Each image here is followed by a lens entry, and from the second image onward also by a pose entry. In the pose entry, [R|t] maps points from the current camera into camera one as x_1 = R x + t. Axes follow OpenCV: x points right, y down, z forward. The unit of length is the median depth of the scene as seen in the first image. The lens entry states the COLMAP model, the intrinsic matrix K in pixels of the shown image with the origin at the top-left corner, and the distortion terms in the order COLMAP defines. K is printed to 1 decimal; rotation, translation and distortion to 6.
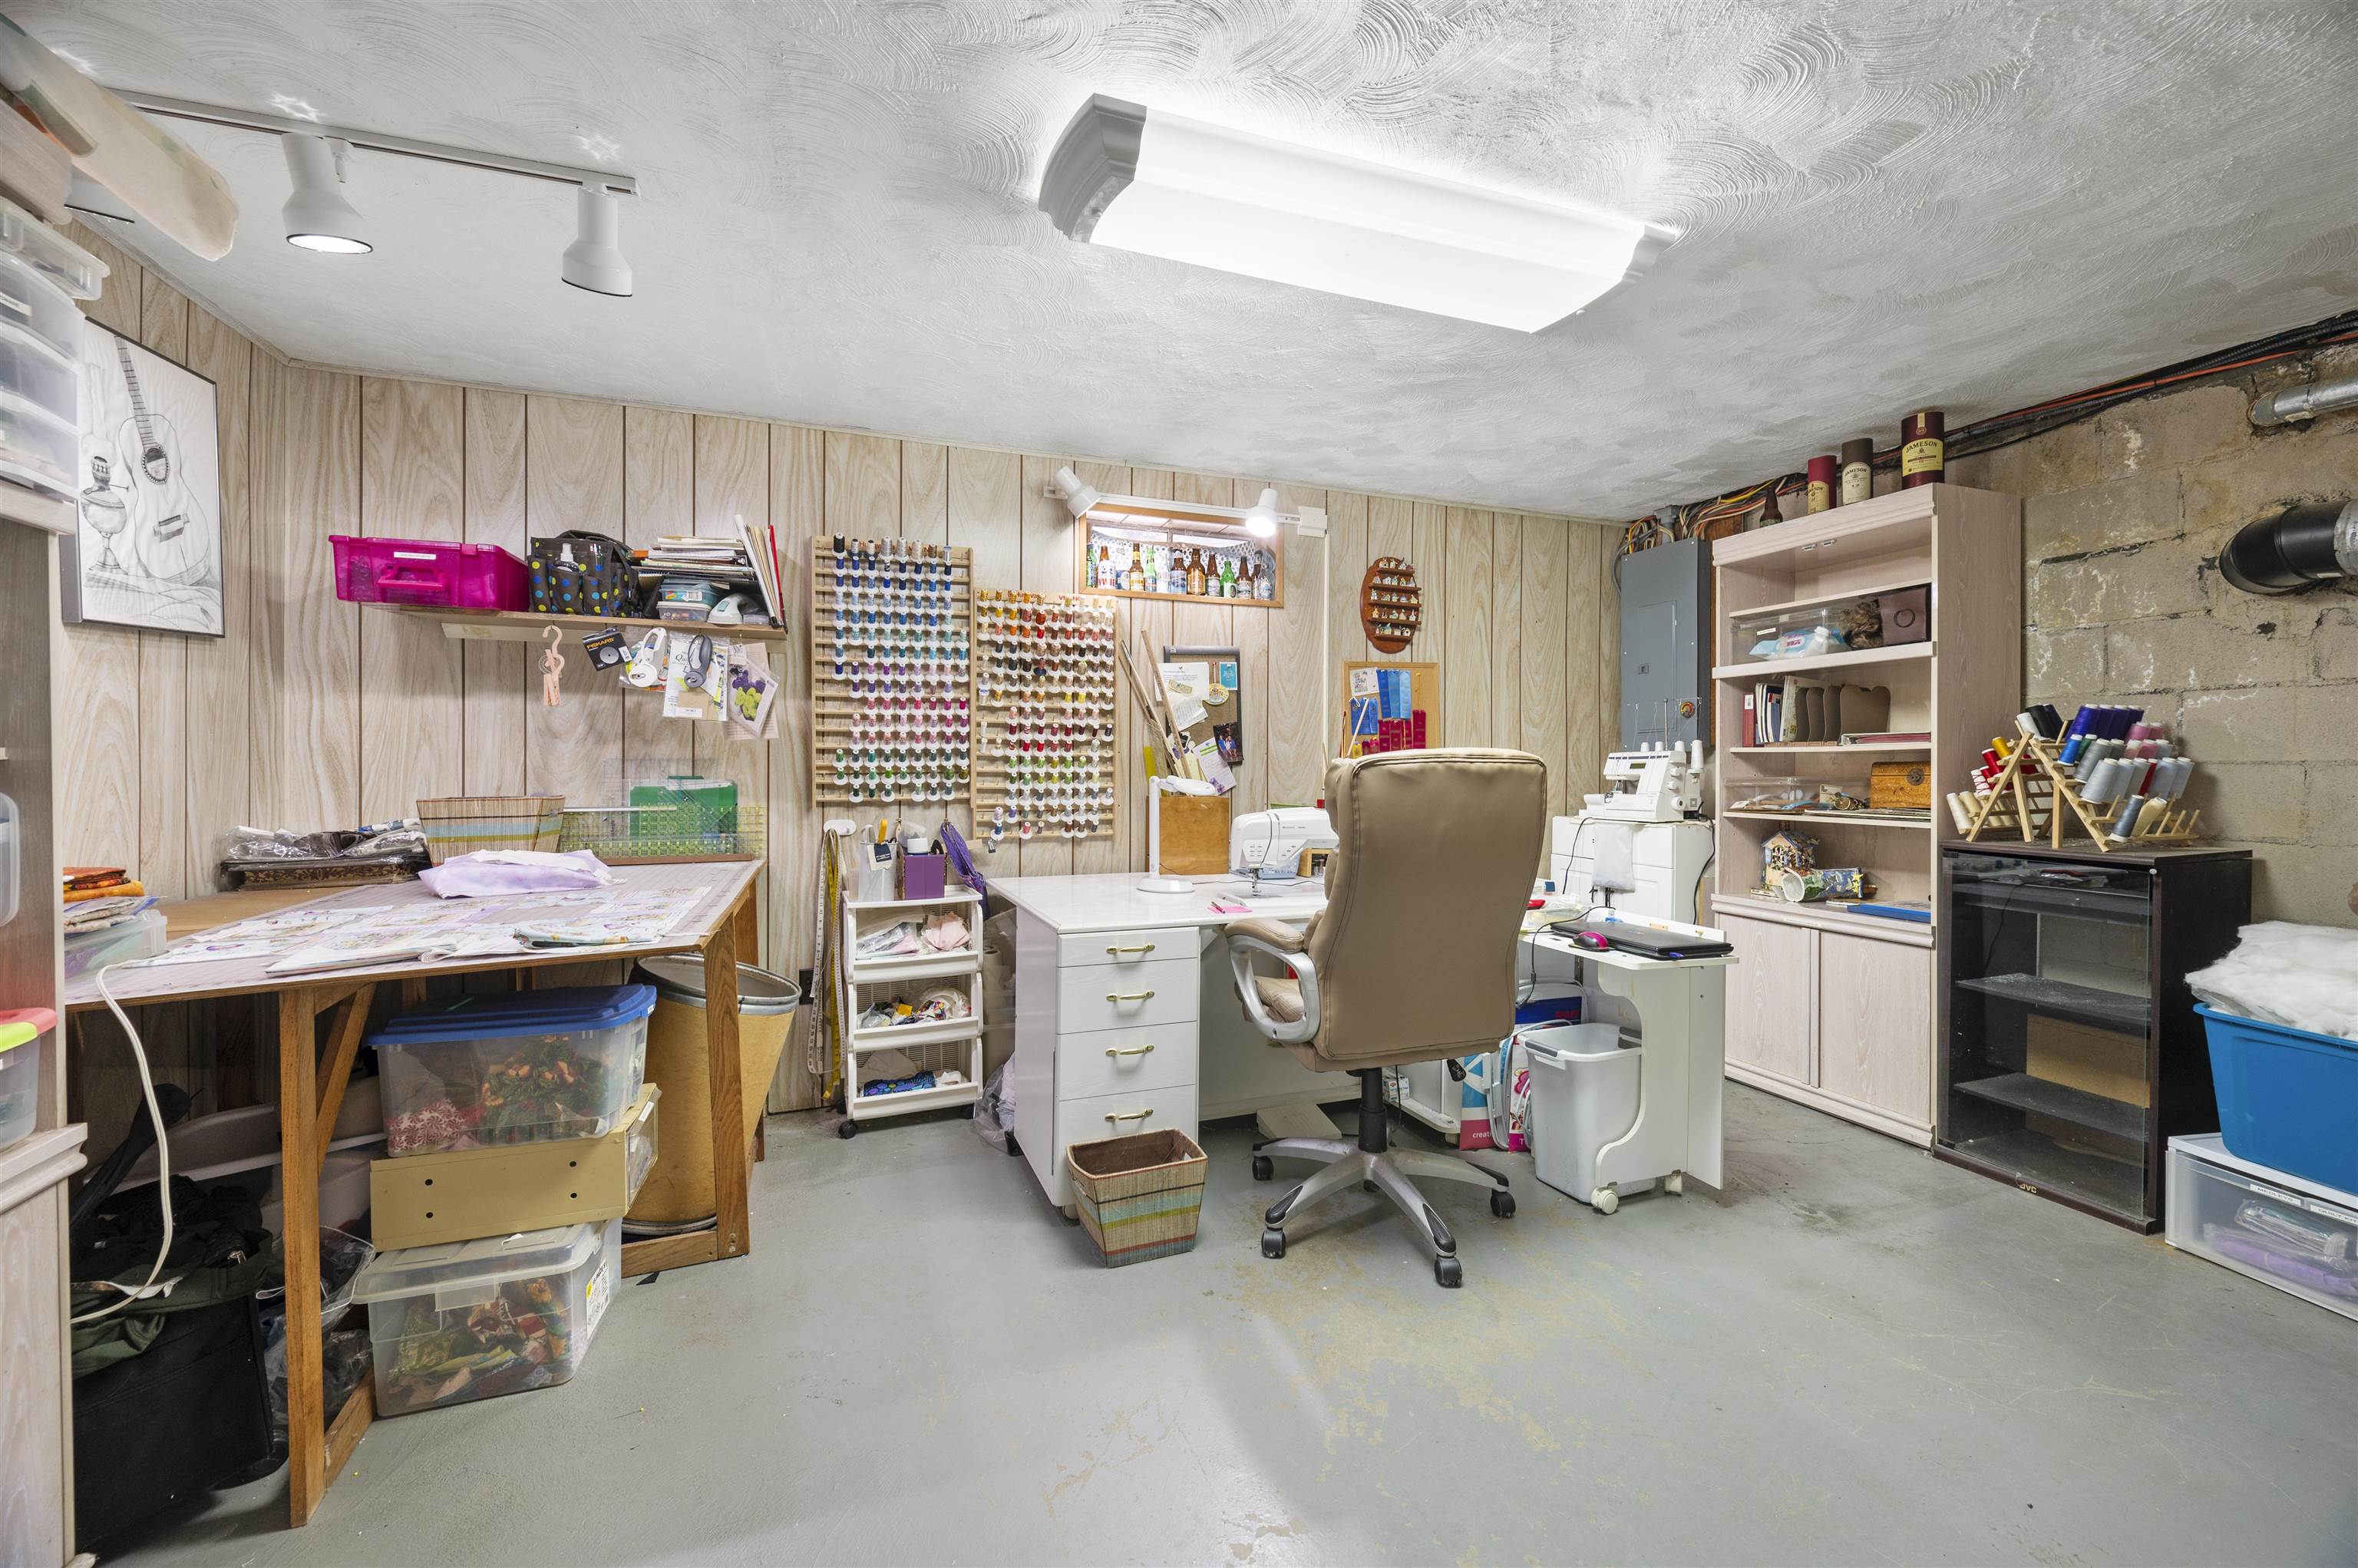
lens RADIAL K [[933.1, 0, 1182.9], [0, 933.1, 769.2], [0, 0, 1]] dist [-0.006167, 0.000964]
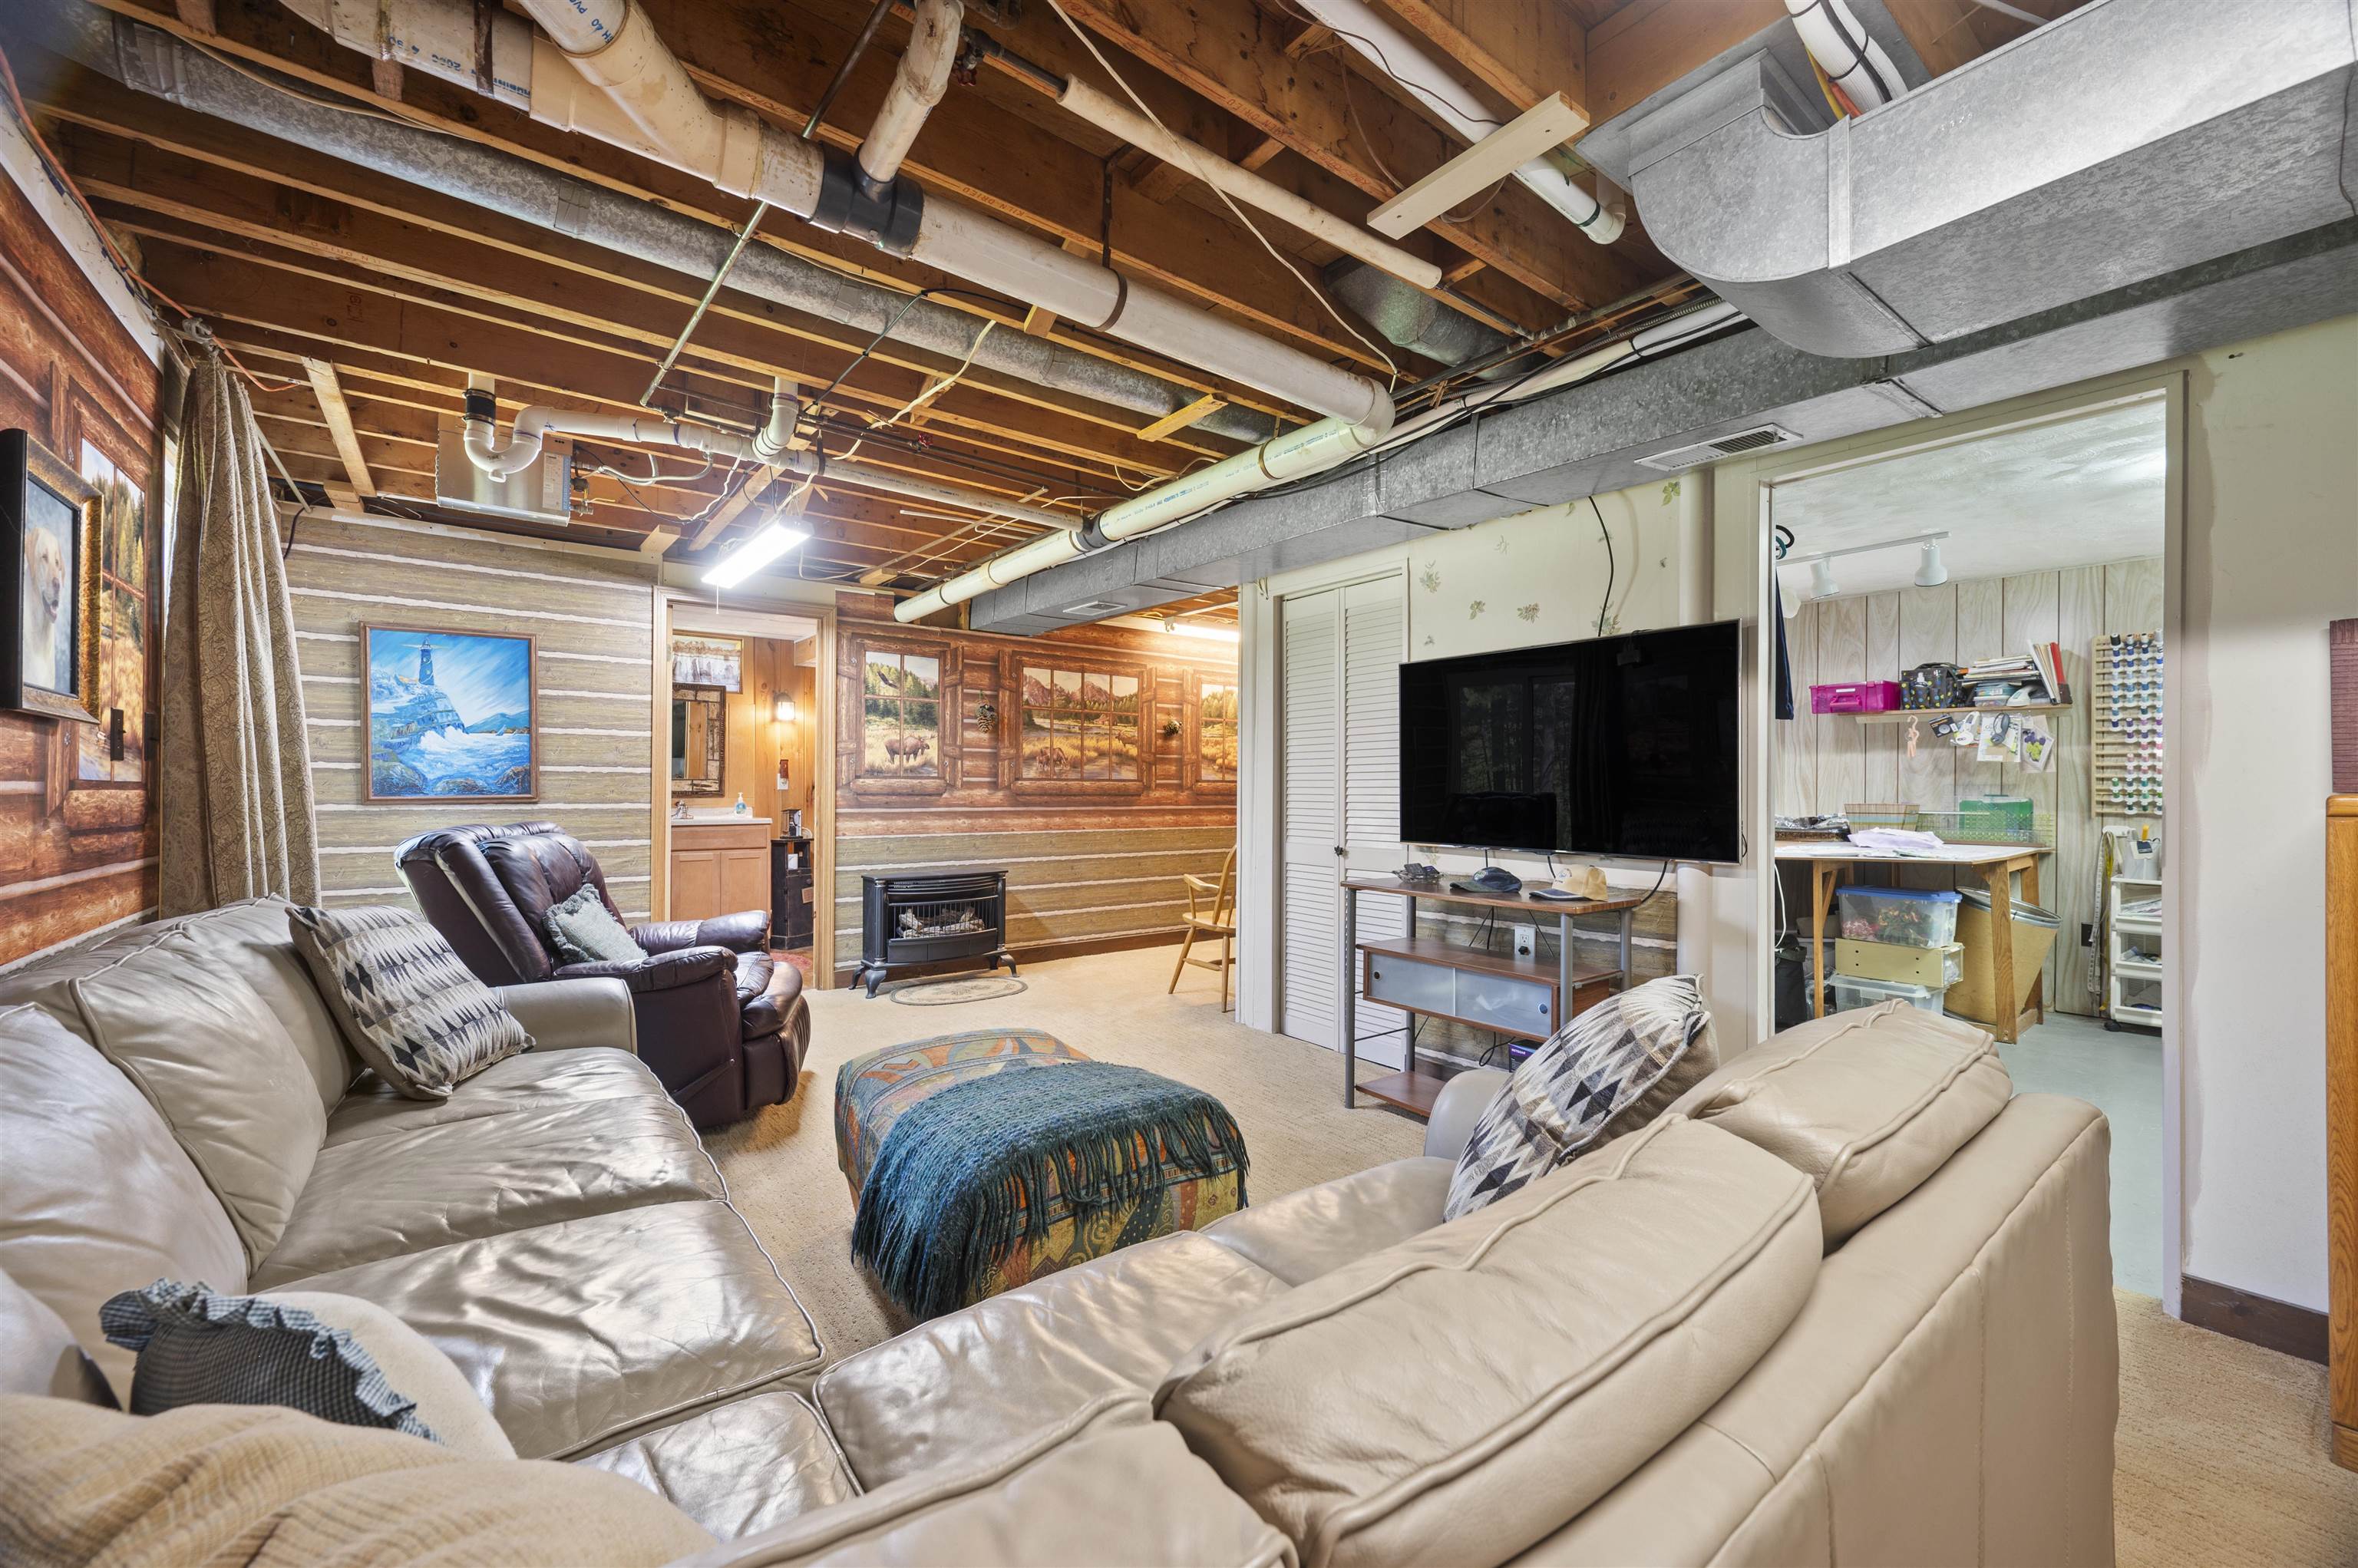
lens RADIAL K [[933.1, 0, 1181.2], [0, 933.1, 784.3], [0, 0, 1]] dist [-0.006167, 0.000964]
pose [[0.295600, -0.001100, -0.955311, 0.664209], [-0.011250, 0.999926, -0.004632, 0.013533], [0.955246, 0.012117, 0.295565, -0.943409]]
